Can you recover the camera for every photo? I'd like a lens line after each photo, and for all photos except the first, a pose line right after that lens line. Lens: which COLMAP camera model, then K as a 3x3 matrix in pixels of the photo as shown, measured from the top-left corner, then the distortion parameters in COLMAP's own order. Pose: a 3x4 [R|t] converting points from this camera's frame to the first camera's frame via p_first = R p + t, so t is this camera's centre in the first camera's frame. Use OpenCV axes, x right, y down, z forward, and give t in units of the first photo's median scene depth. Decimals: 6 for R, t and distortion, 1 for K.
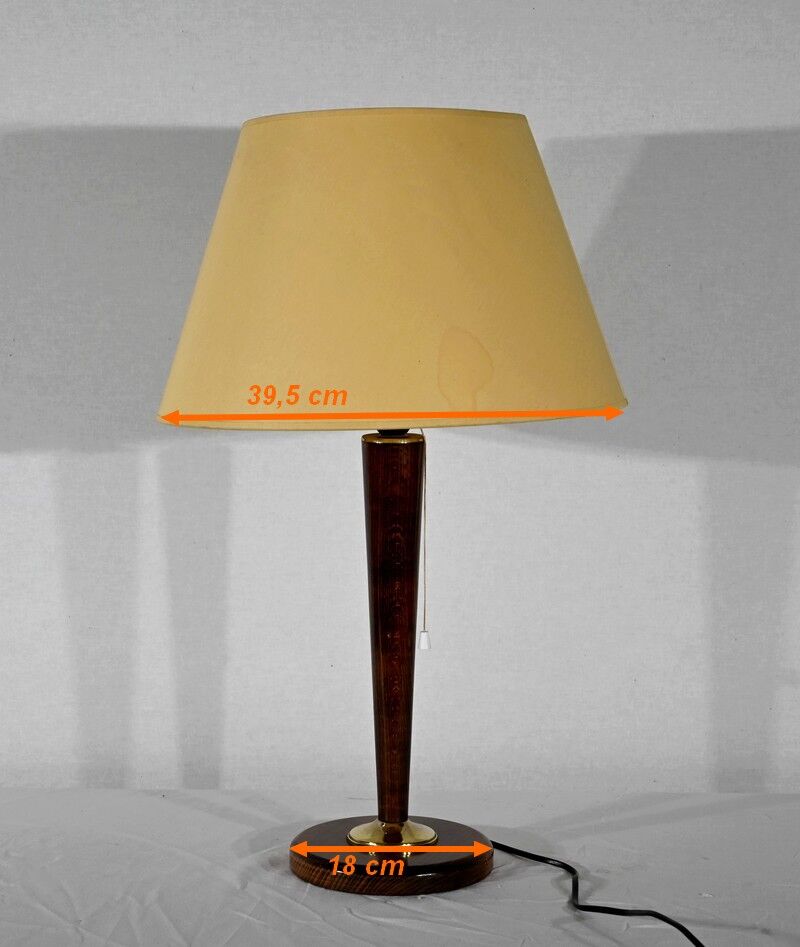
lens RADIAL K [[2150.3, 0, 400.0], [0, 2150.3, 473.5], [0, 0, 1]] dist [0.068421, -0.090724]
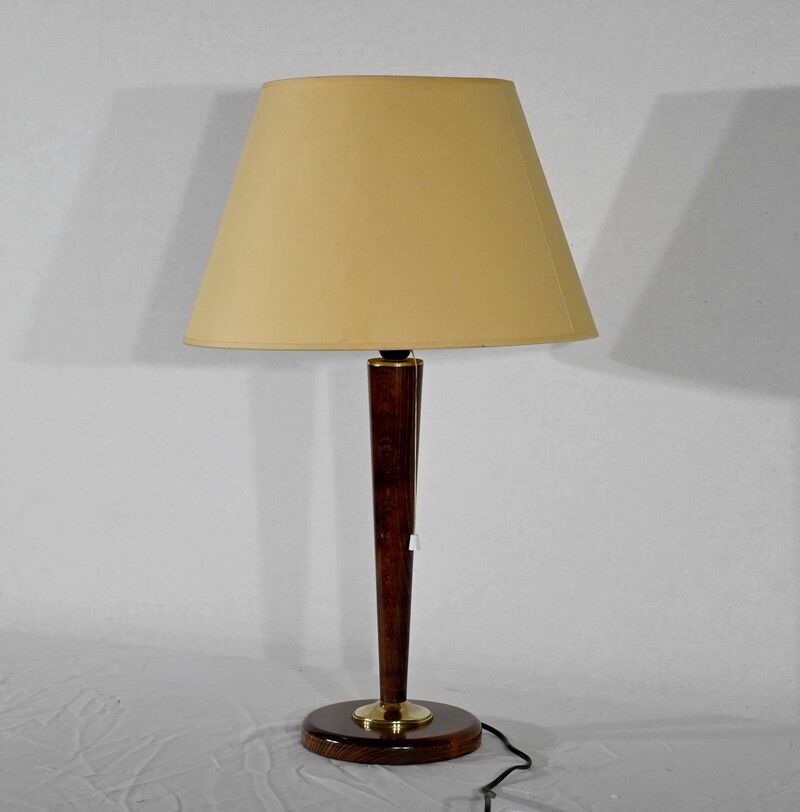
lens RADIAL K [[2213.9, 0, 400.2], [0, 2213.9, 349.9], [0, 0, 1]] dist [0.036929, 1.161826]
pose [[0.909682, 0.038378, -0.413529, 0.474954], [-0.050579, 0.998547, -0.018592, -0.001250], [0.412215, 0.037829, 0.910301, -0.063519]]
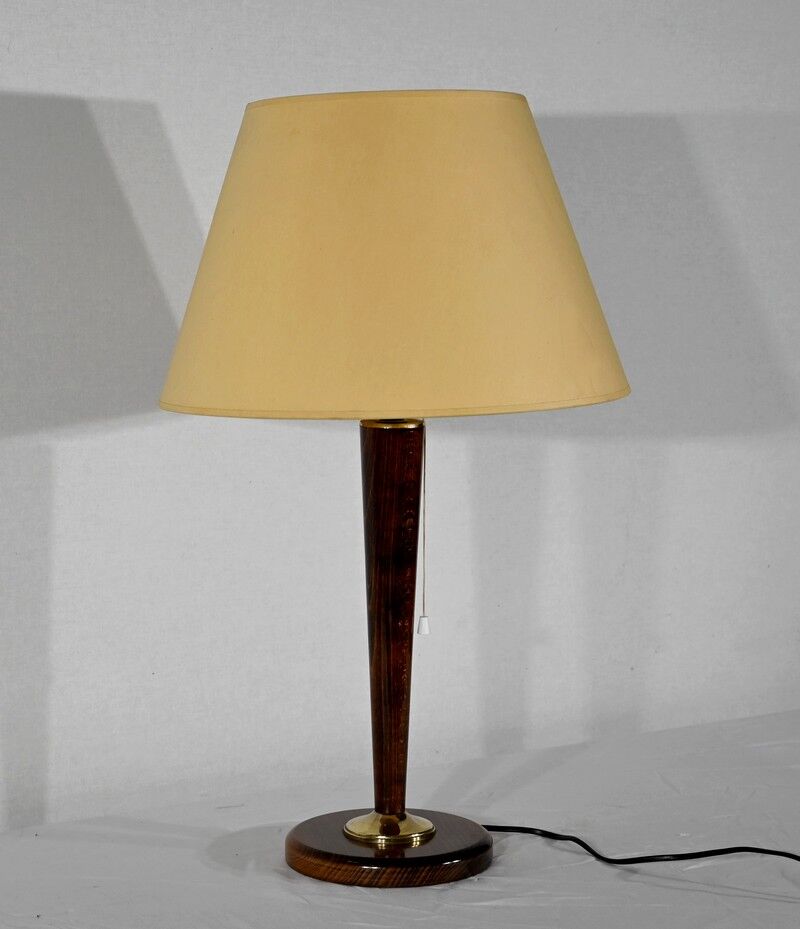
lens RADIAL K [[2333.9, 0, 400.0], [0, 2333.9, 464.5], [0, 0, 1]] dist [0.058986, -0.190811]
pose [[0.814423, -0.055143, 0.577645, -0.618894], [0.053347, 0.998374, 0.020093, -0.018870], [-0.577814, 0.014452, 0.816041, 0.126537]]
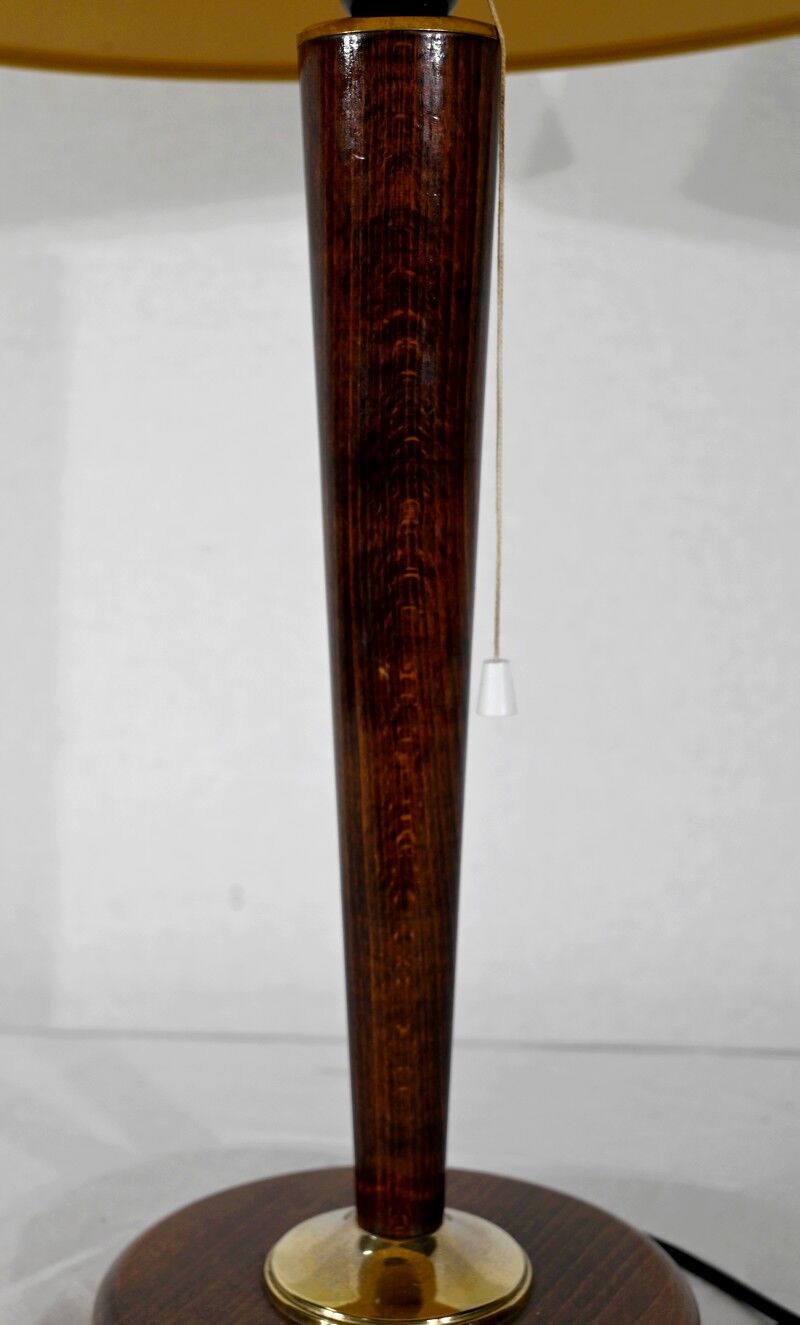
lens RADIAL K [[1991.3, 0, 400.0], [0, 1991.3, 662.5], [0, 0, 1]] dist [-0.000576, 0.087967]
pose [[0.998863, 0.006746, -0.047202, 0.010880], [-0.004399, 0.998758, 0.049636, 0.058360], [0.047478, -0.049372, 0.997651, 0.695236]]
